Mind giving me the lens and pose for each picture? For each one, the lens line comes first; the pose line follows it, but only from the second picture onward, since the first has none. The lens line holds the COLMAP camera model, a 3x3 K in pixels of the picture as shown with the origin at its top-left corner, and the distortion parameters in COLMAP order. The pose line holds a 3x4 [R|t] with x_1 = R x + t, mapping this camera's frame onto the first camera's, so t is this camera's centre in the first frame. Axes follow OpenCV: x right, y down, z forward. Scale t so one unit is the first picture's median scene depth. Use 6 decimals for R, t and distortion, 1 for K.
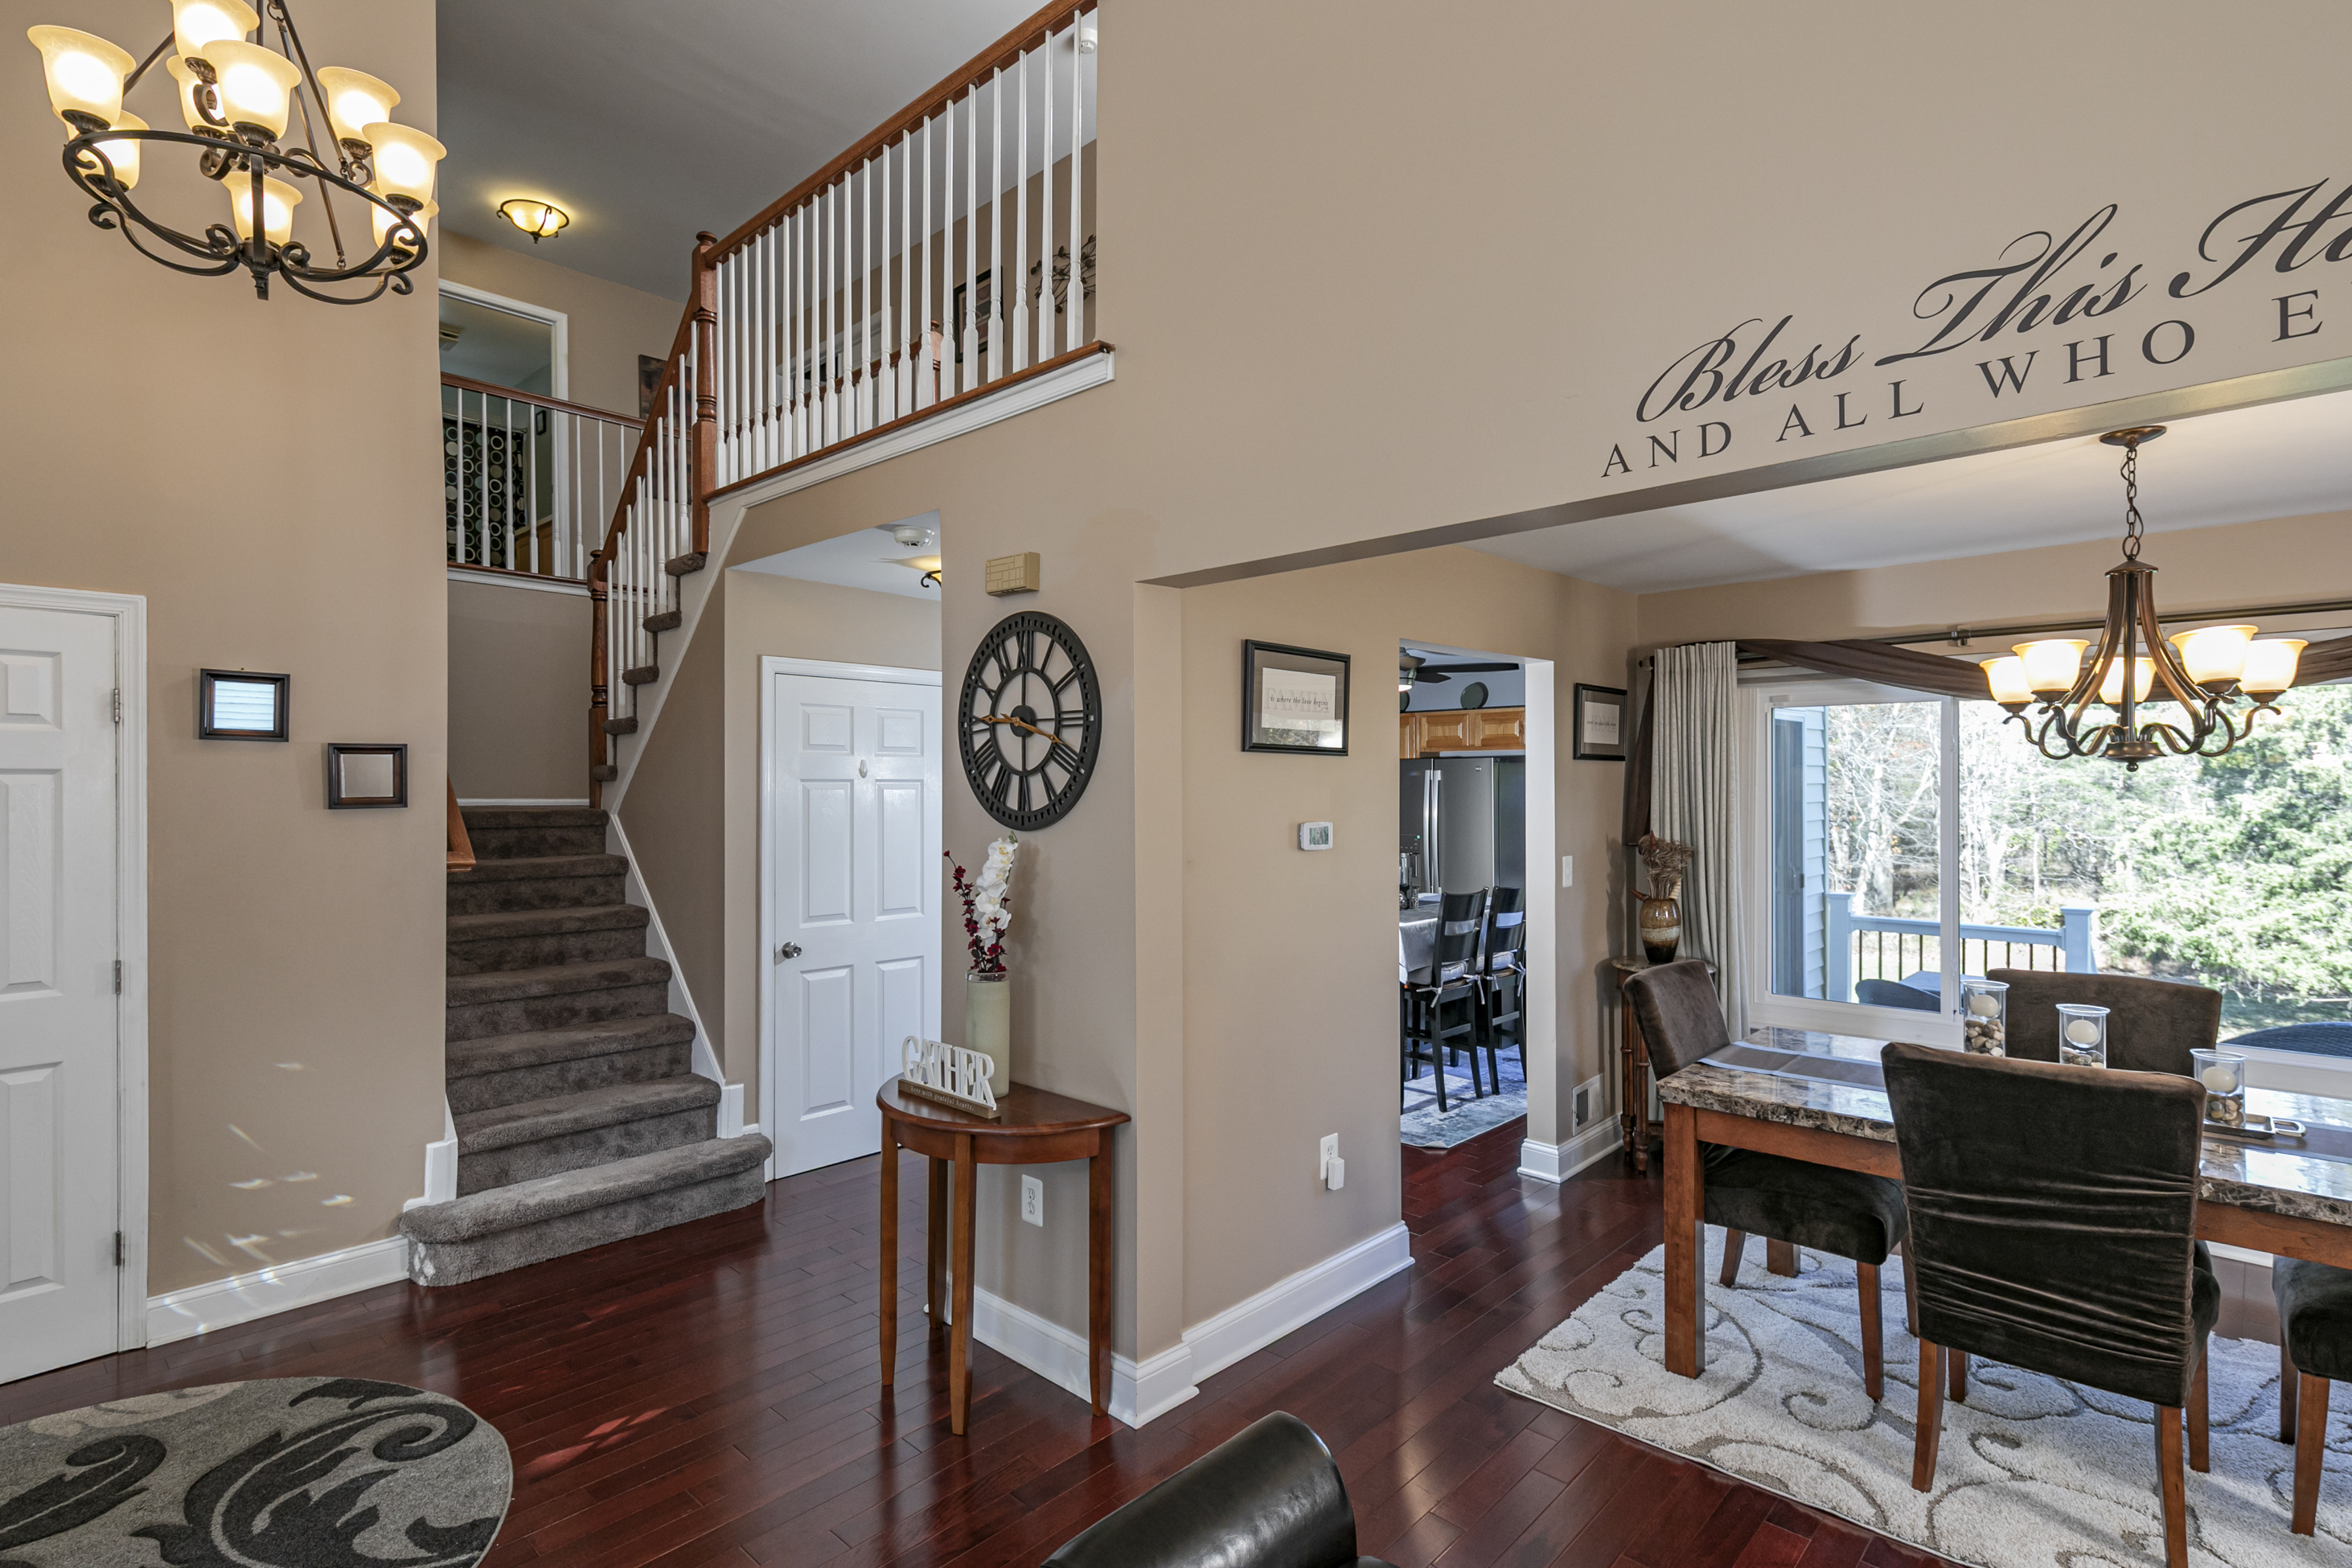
lens RADIAL K [[1144.2, 0, 1181.2], [0, 1144.2, 788.0], [0, 0, 1]] dist [0.014249, -0.006722]
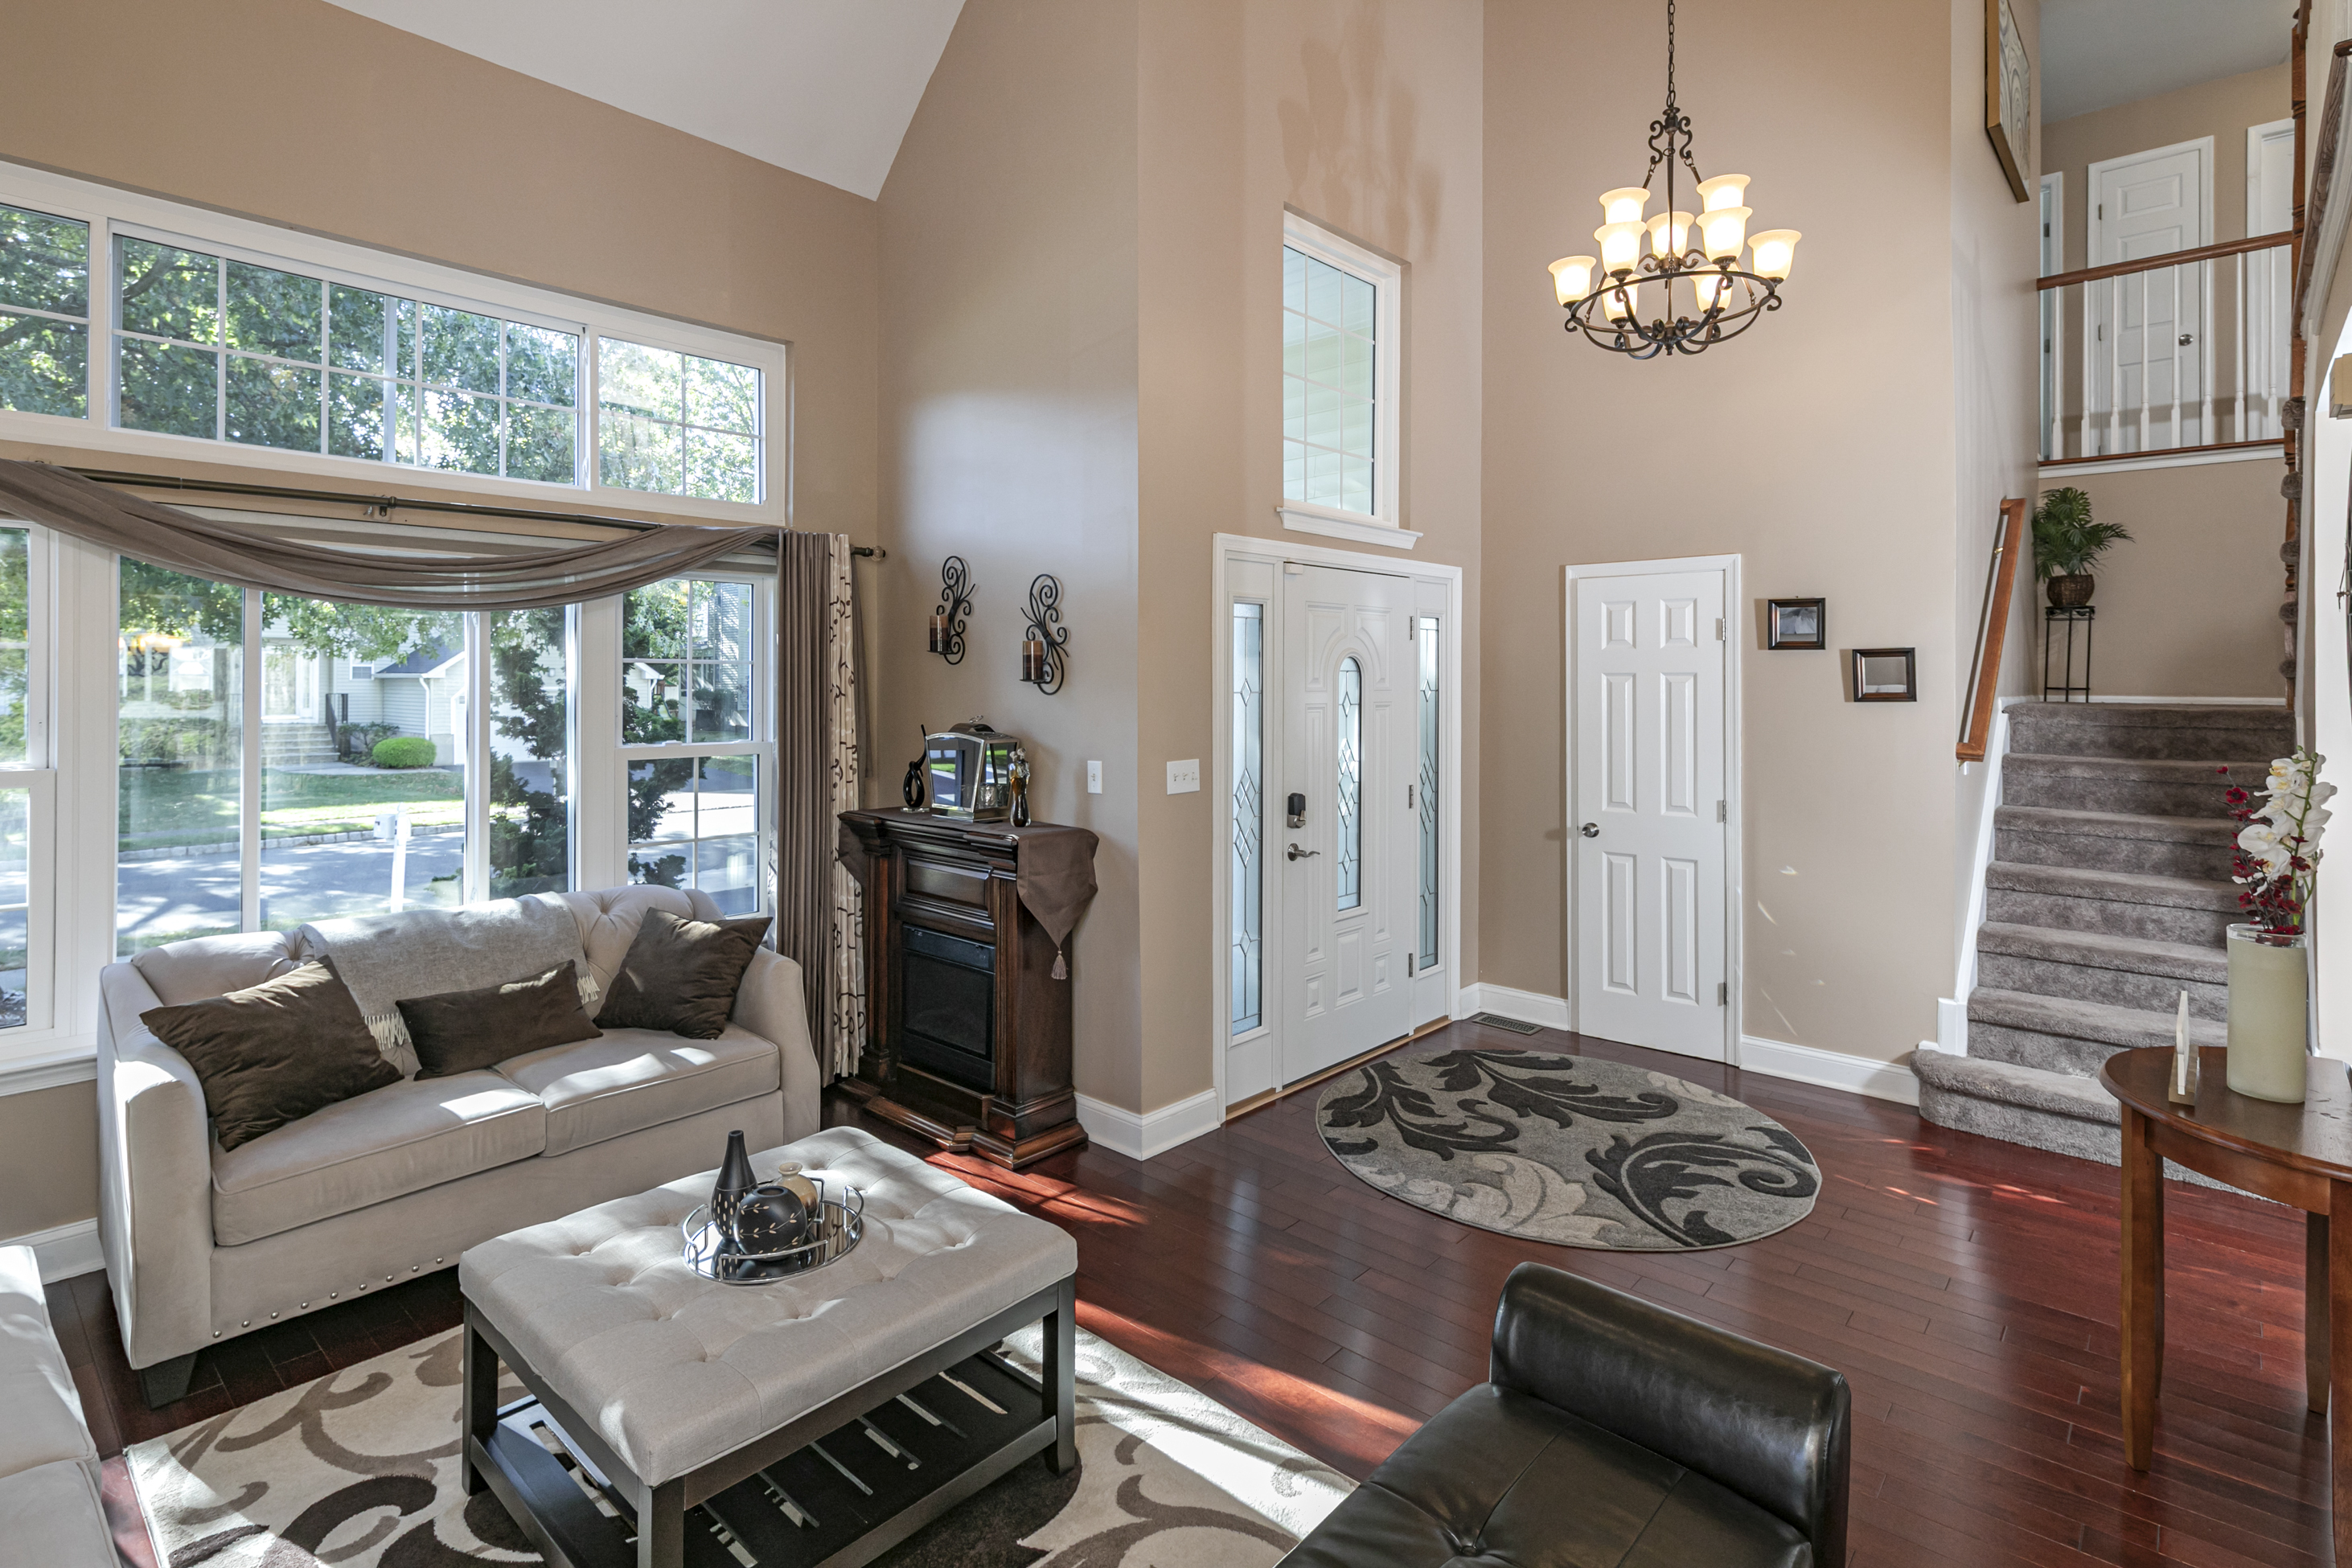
lens RADIAL K [[1144.2, 0, 1199.3], [0, 1144.2, 674.5], [0, 0, 1]] dist [0.014249, -0.006722]
pose [[0.021538, -0.007817, -0.999737, 0.568157], [-0.003205, 0.999964, -0.007888, 0.000746], [0.999763, 0.003374, 0.021512, 0.288649]]
